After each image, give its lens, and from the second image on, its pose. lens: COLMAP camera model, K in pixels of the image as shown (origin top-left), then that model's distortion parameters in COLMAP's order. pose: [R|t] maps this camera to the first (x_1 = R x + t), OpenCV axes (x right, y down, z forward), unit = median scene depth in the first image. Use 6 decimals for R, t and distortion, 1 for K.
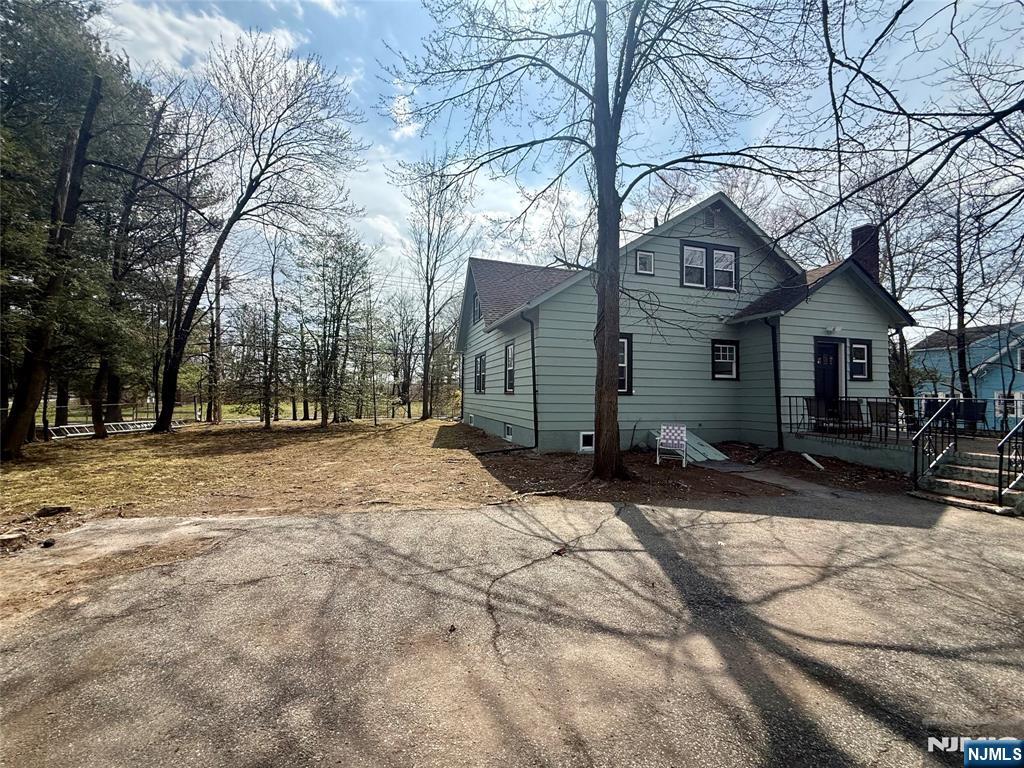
lens RADIAL K [[407.2, 0, 509.1], [0, 407.2, 383.6], [0, 0, 1]] dist [0.001226, -0.000588]
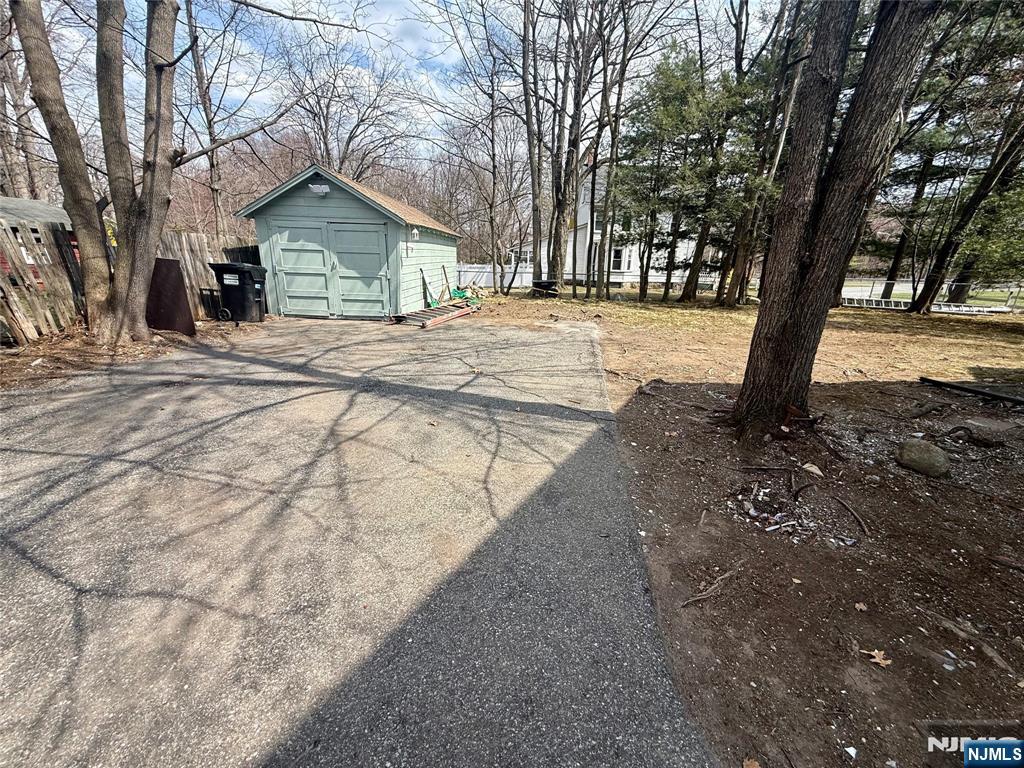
lens RADIAL K [[407.2, 0, 509.1], [0, 407.2, 383.6], [0, 0, 1]] dist [0.001226, -0.000588]
pose [[-0.309847, 0.260482, -0.914409, 0.577251], [-0.008149, 0.960977, 0.276508, 0.033823], [0.950752, 0.093126, -0.295633, 0.645908]]
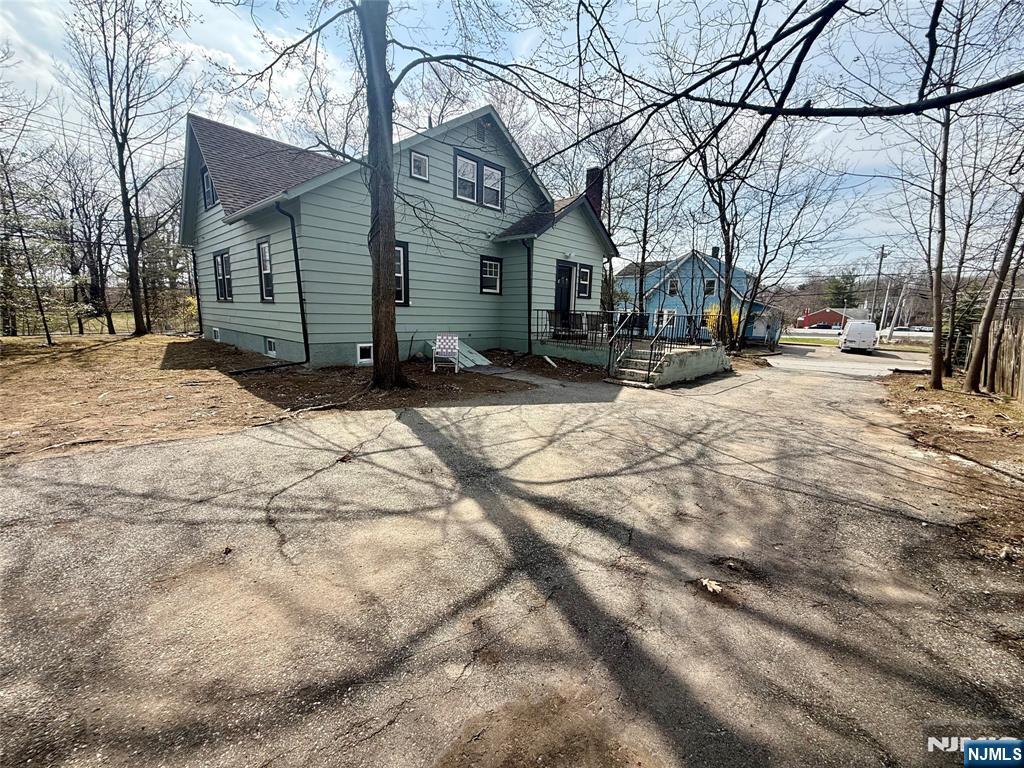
lens RADIAL K [[407.2, 0, 509.1], [0, 407.2, 383.6], [0, 0, 1]] dist [0.001226, -0.000588]
pose [[0.861859, -0.076703, 0.501314, -0.006099], [-0.030491, 0.978871, 0.202191, 0.004416], [-0.506230, -0.189545, 0.841311, -0.013604]]
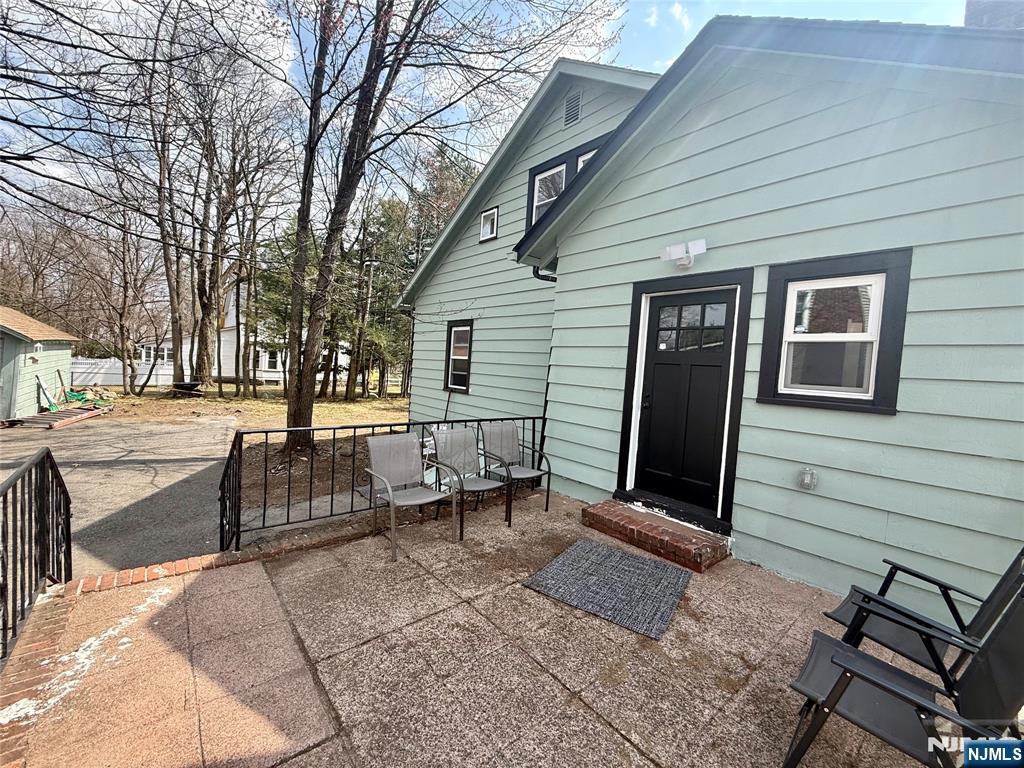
lens RADIAL K [[407.2, 0, 509.1], [0, 407.2, 383.6], [0, 0, 1]] dist [0.001226, -0.000588]
pose [[0.418865, 0.049049, -0.906723, 1.198737], [-0.037588, 0.998621, 0.036656, -0.029757], [0.907270, 0.018728, 0.420131, 0.803989]]
